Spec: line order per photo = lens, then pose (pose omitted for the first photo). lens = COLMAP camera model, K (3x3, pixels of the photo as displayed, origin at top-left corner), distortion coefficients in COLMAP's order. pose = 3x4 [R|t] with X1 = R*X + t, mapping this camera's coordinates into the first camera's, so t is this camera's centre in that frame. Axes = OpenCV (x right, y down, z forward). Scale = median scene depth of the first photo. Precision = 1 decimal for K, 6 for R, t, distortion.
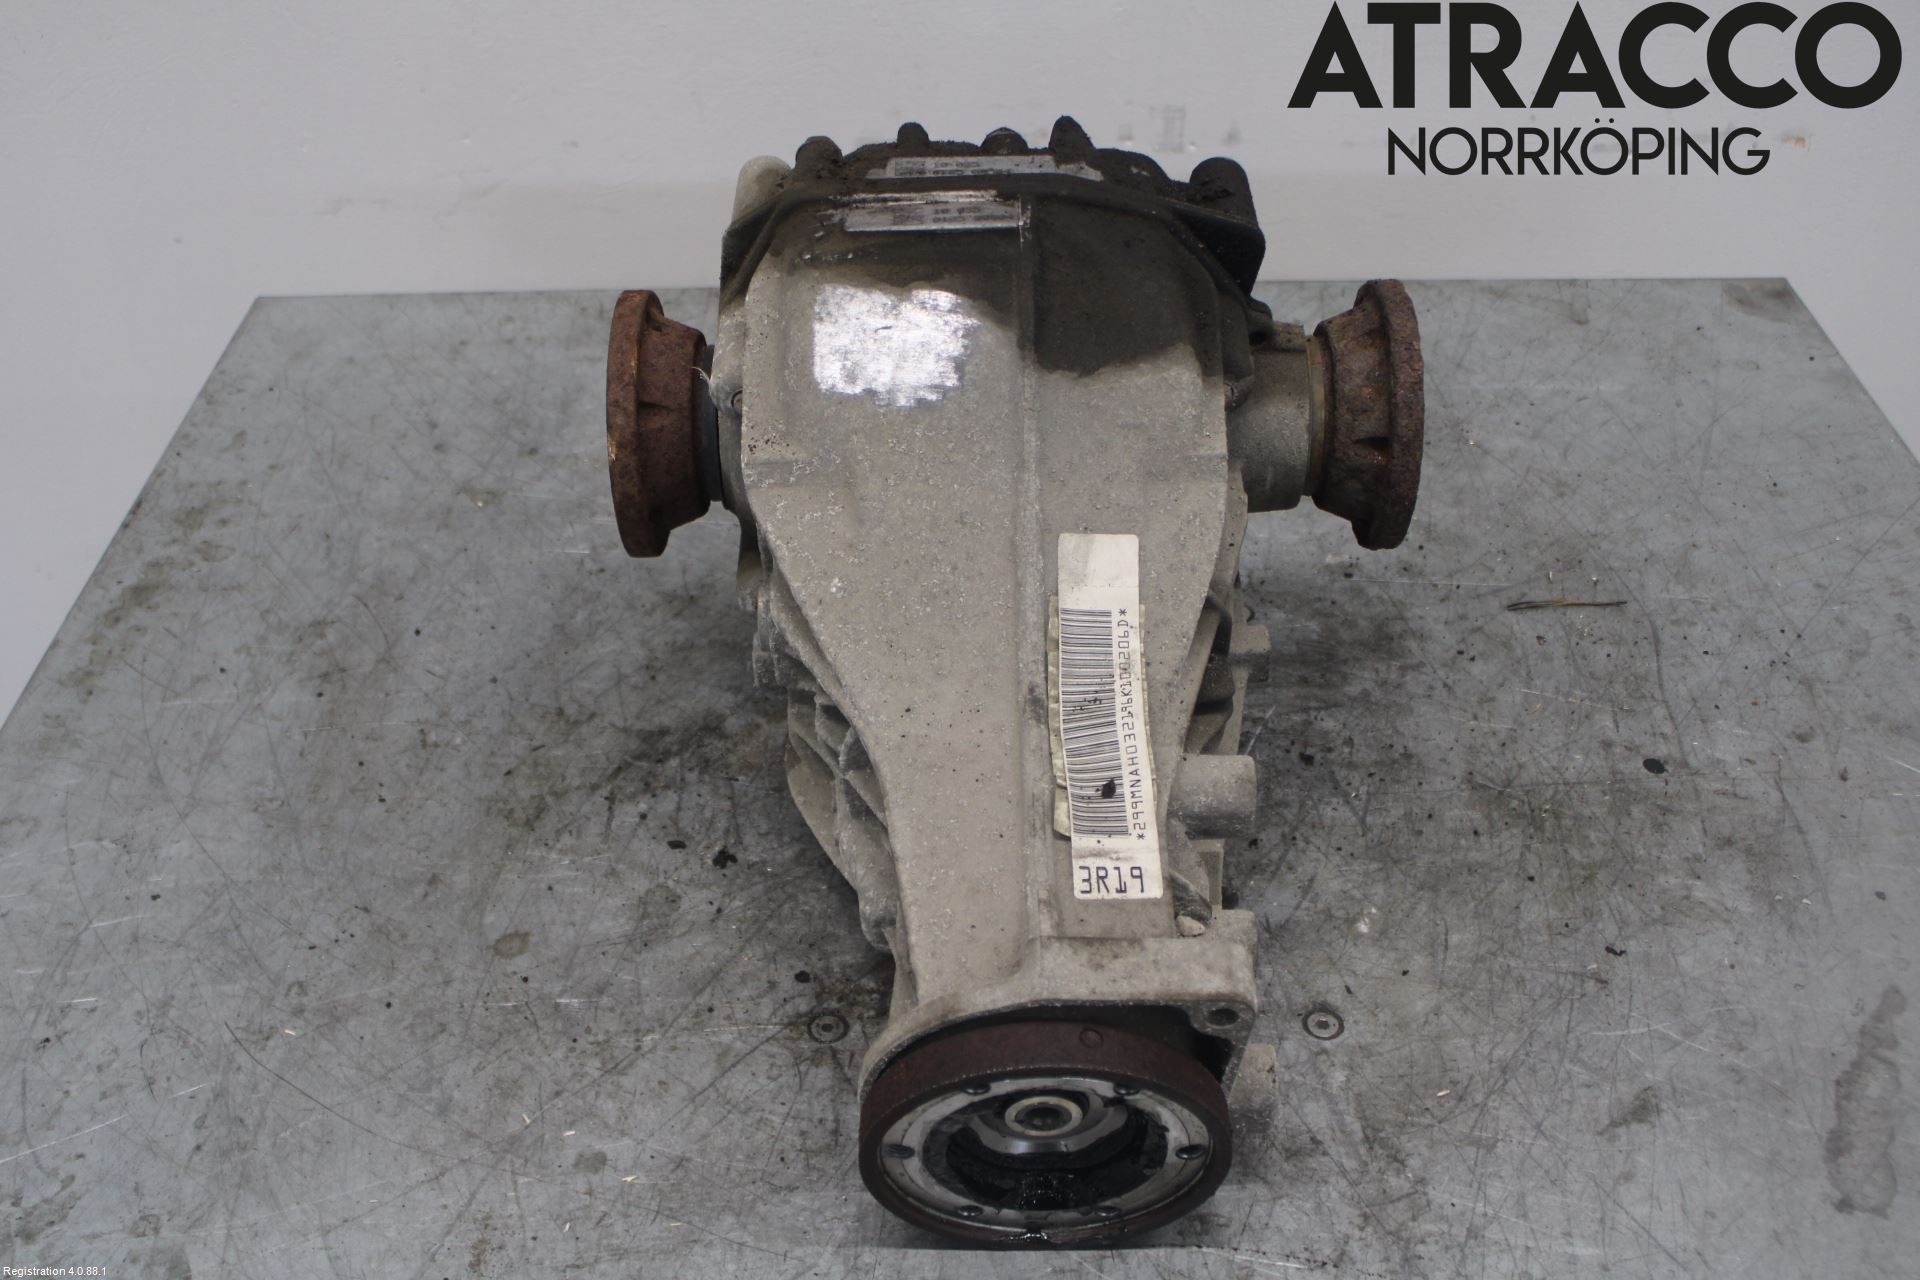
lens RADIAL K [[1996.2, 0, 893.4], [0, 1996.2, 649.5], [0, 0, 1]] dist [-0.182866, 0.158249]
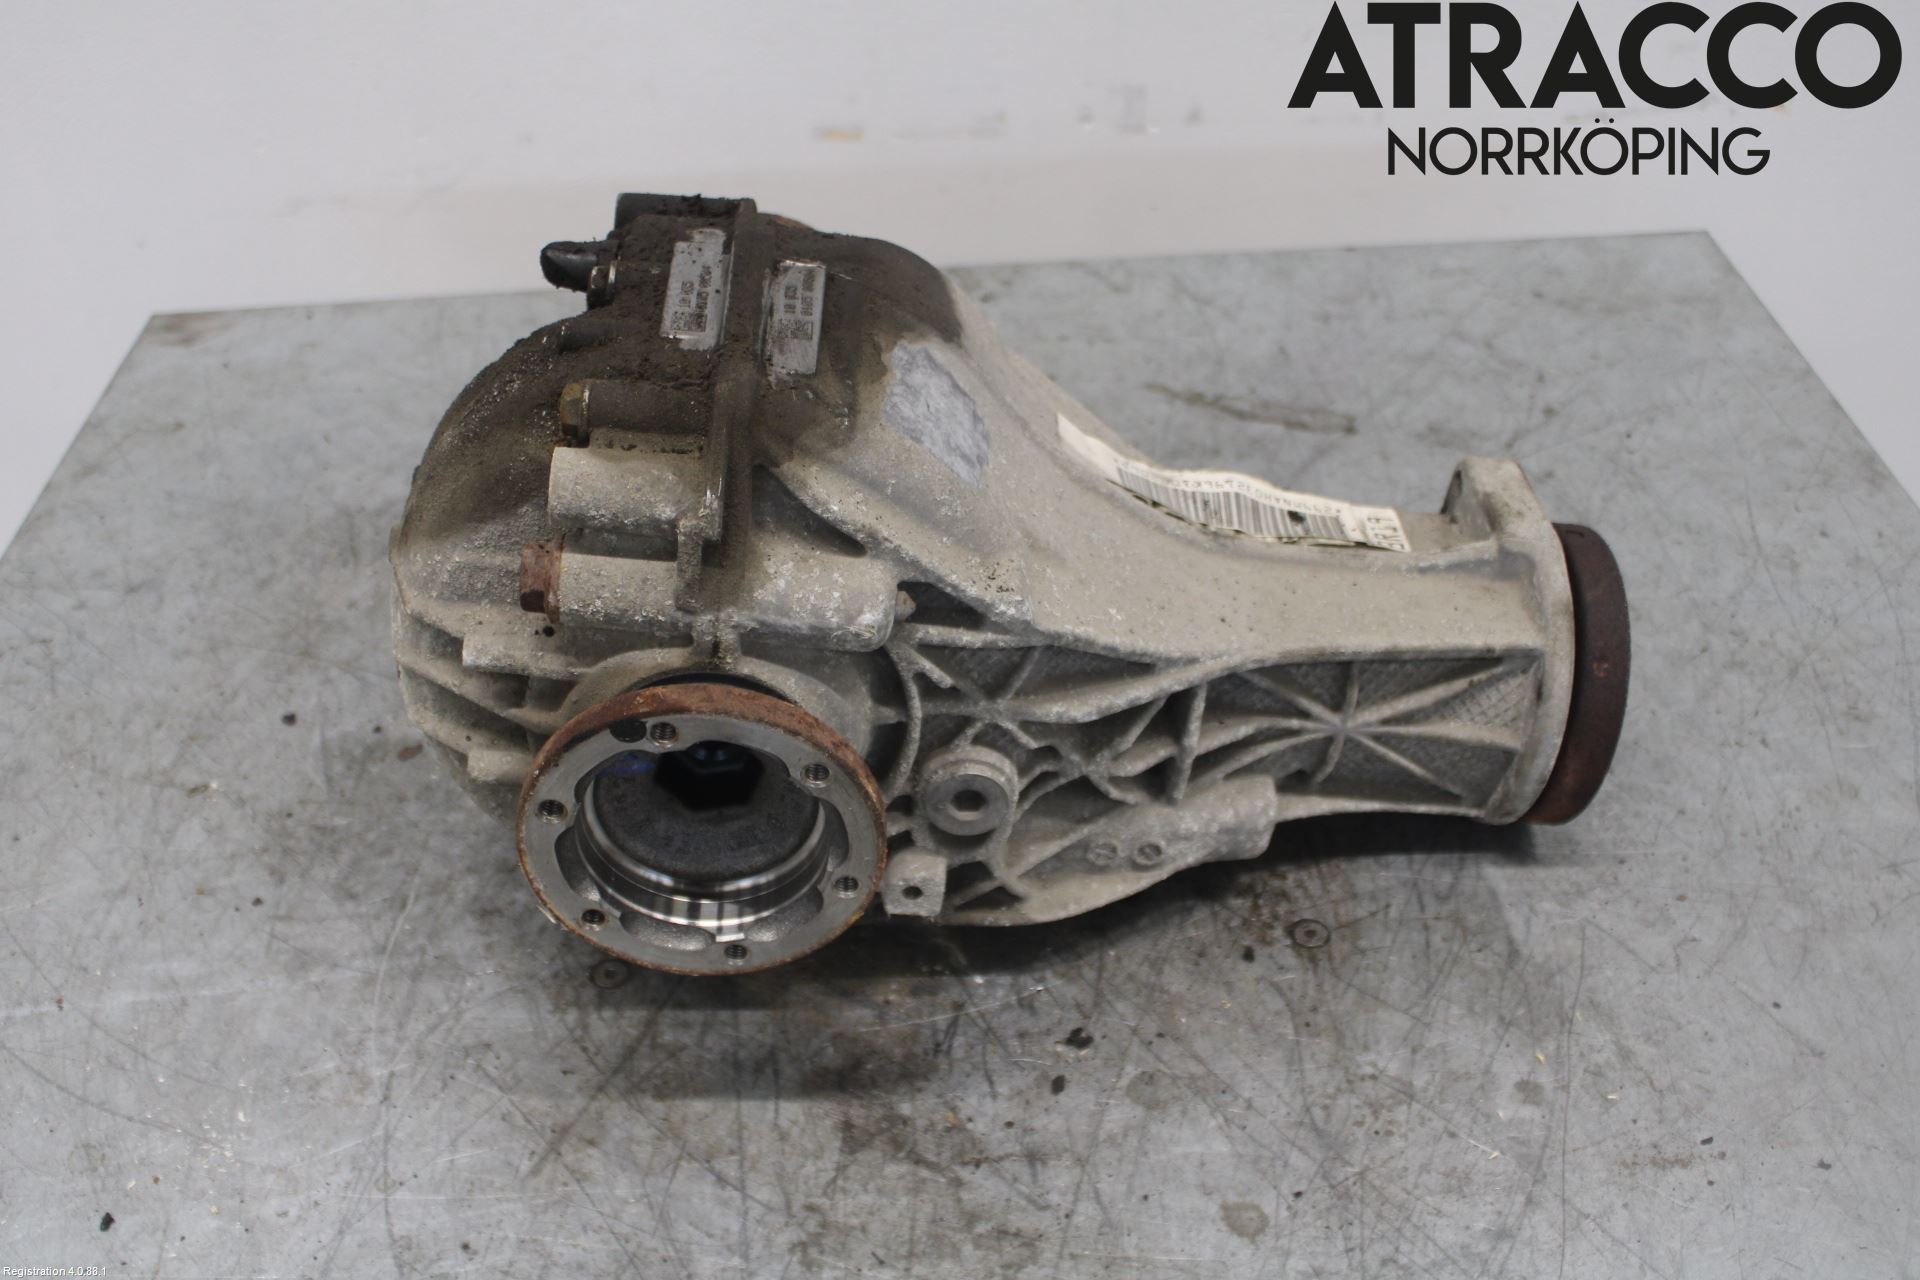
lens RADIAL K [[1996.2, 0, 893.4], [0, 1996.2, 649.5], [0, 0, 1]] dist [-0.182866, 0.158249]
pose [[-0.033069, -0.587827, 0.808310, -0.770033], [0.647722, 0.603321, 0.465252, -0.510520], [-0.761158, 0.538946, 0.360798, 0.745830]]
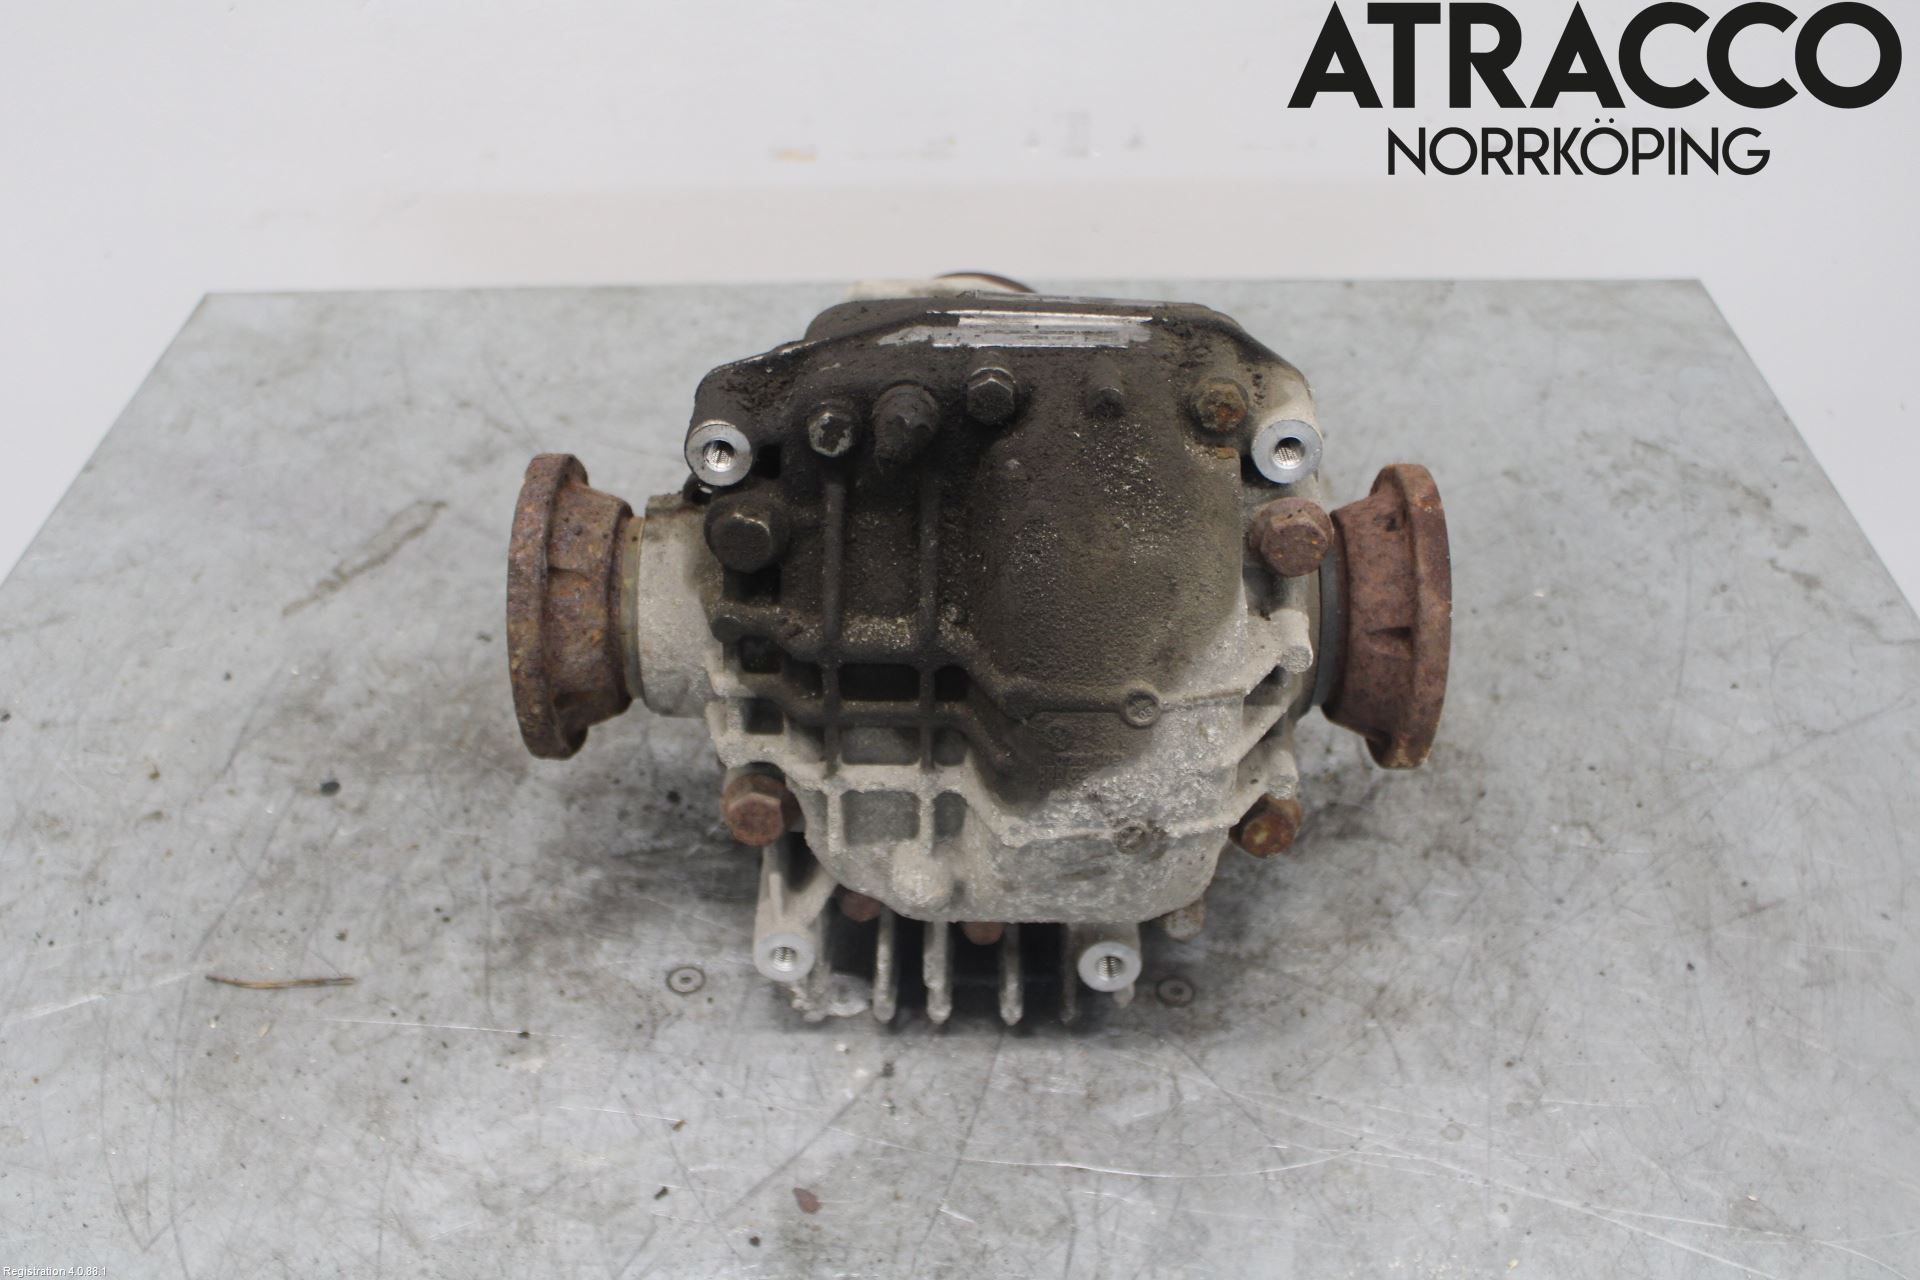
lens RADIAL K [[1996.2, 0, 893.4], [0, 1996.2, 649.5], [0, 0, 1]] dist [-0.182866, 0.158249]
pose [[-0.999069, 0.024497, 0.035497, 0.074299], [0.041015, 0.285055, 0.957633, -1.086692], [0.013341, 0.958198, -0.285794, 1.447367]]
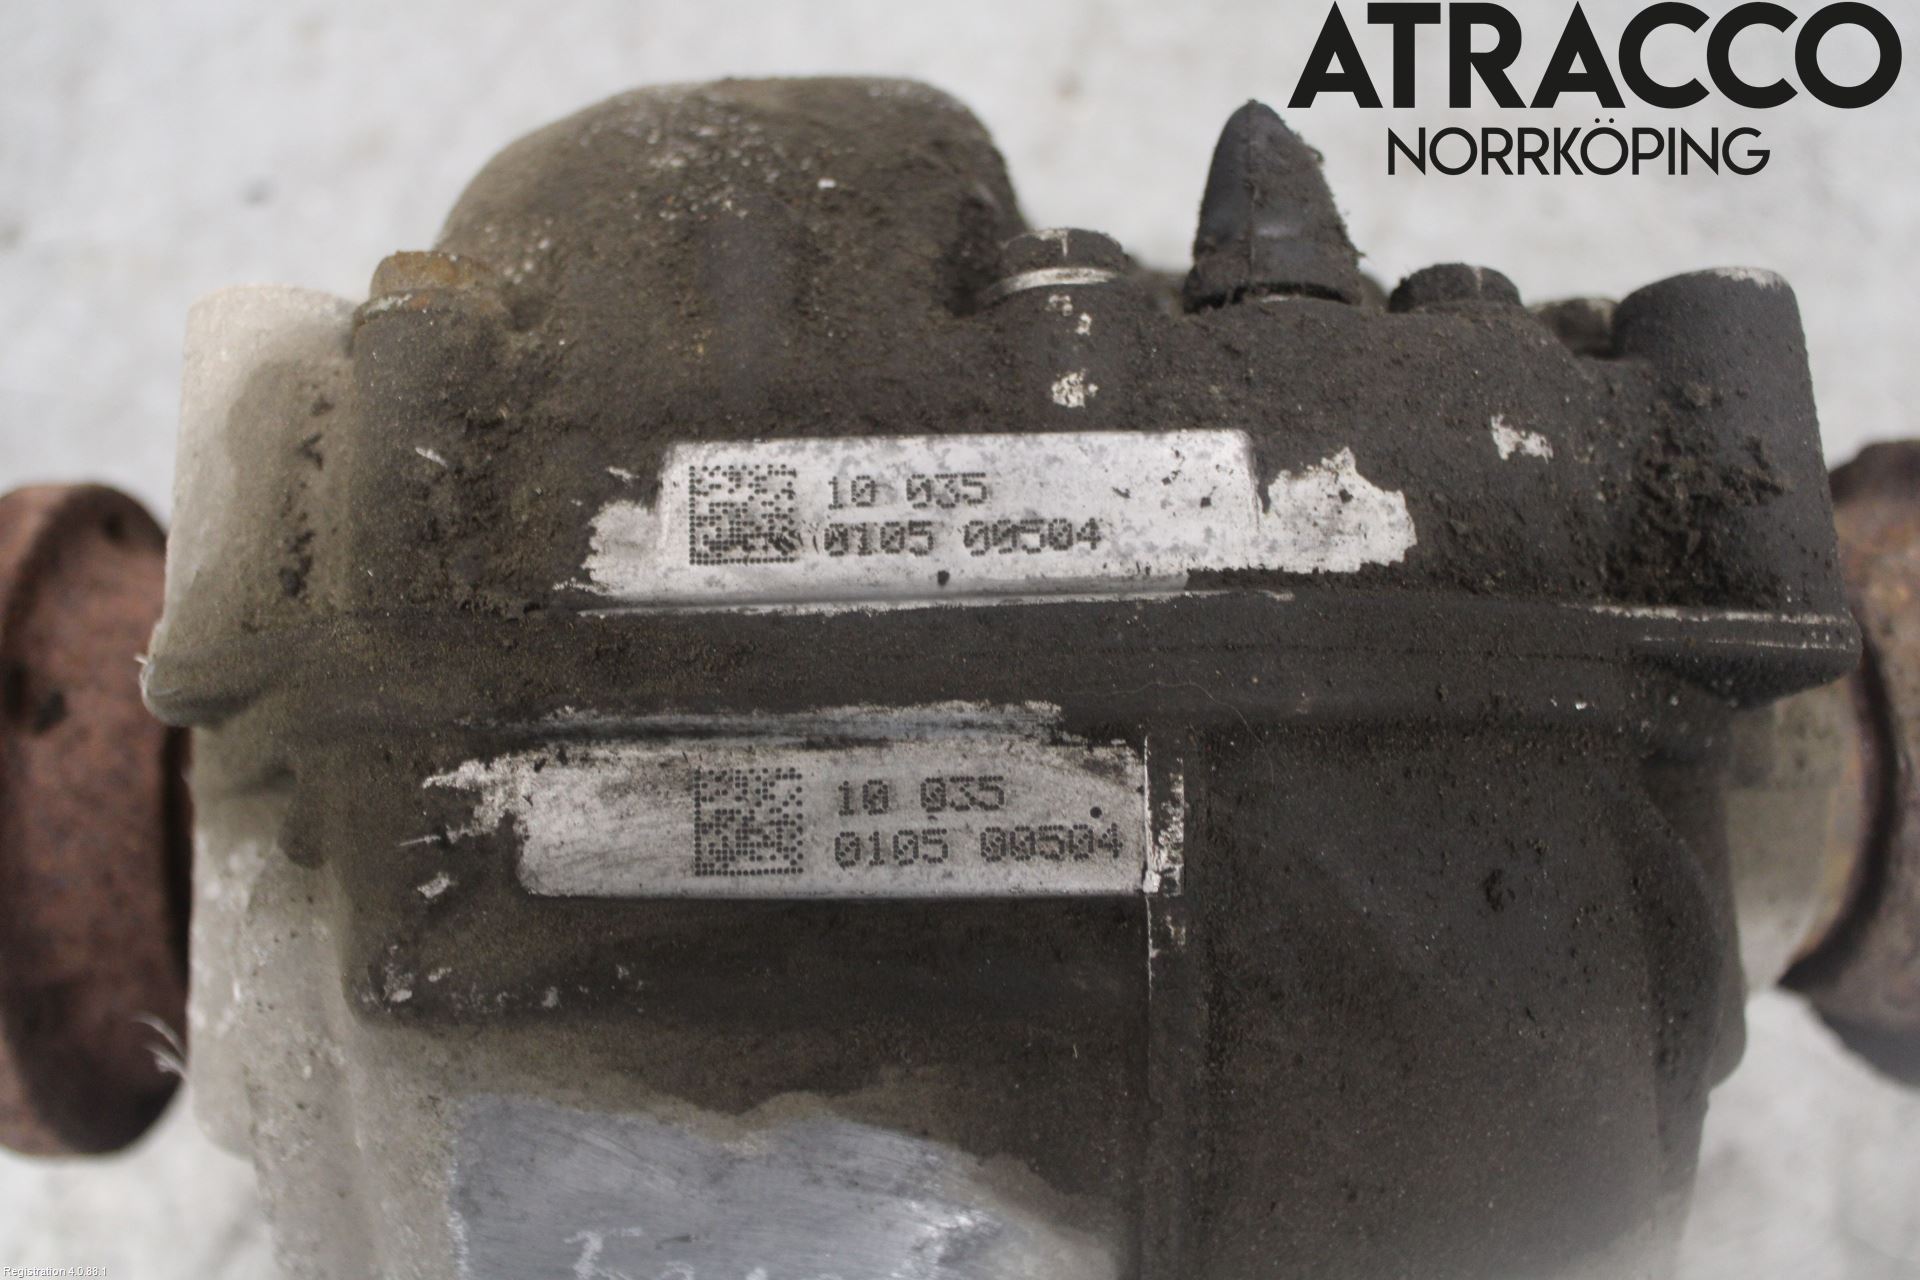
lens RADIAL K [[1996.2, 0, 893.4], [0, 1996.2, 649.5], [0, 0, 1]] dist [-0.182866, 0.158249]
pose [[0.997696, -0.038070, 0.056159, 0.013657], [0.004226, 0.861002, 0.508584, -0.388063], [-0.067715, -0.507175, 0.859179, 0.779387]]
